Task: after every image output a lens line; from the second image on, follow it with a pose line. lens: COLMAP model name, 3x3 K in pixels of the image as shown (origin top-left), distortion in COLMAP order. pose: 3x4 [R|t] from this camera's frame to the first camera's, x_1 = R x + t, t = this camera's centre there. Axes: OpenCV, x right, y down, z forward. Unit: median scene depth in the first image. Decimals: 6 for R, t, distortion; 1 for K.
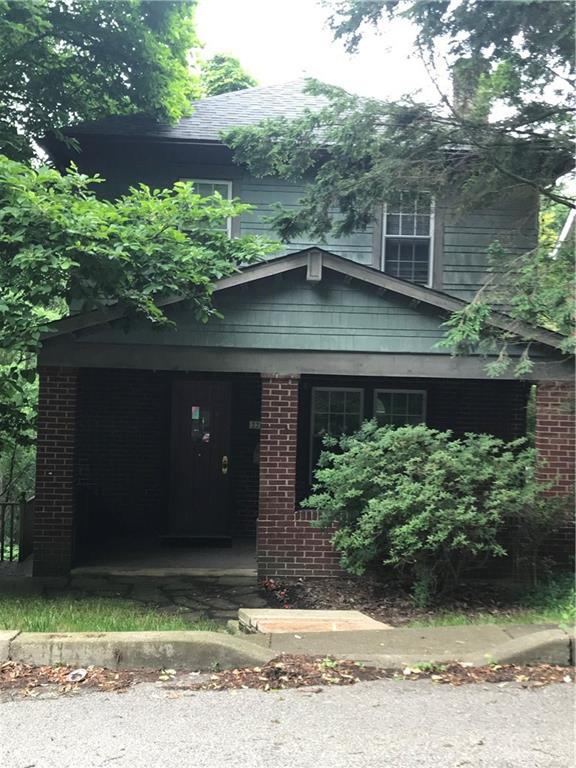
lens RADIAL K [[927.0, 0, 288.0], [0, 927.0, 384.0], [0, 0, 1]] dist [0.004637, -0.047958]
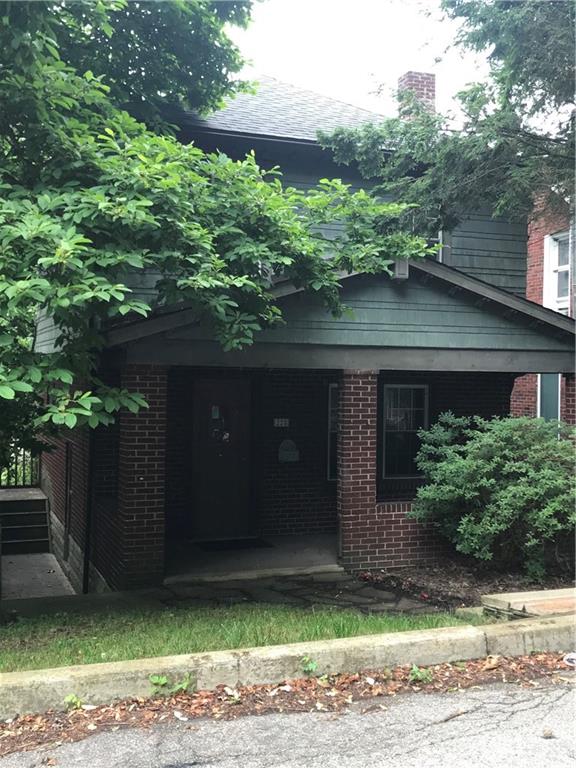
lens RADIAL K [[927.0, 0, 288.0], [0, 927.0, 384.0], [0, 0, 1]] dist [0.004637, -0.047958]
pose [[0.953194, -0.016949, 0.301884, -0.391897], [0.017410, 0.999848, 0.001164, 0.001755], [-0.301858, 0.004146, 0.953344, 0.056852]]
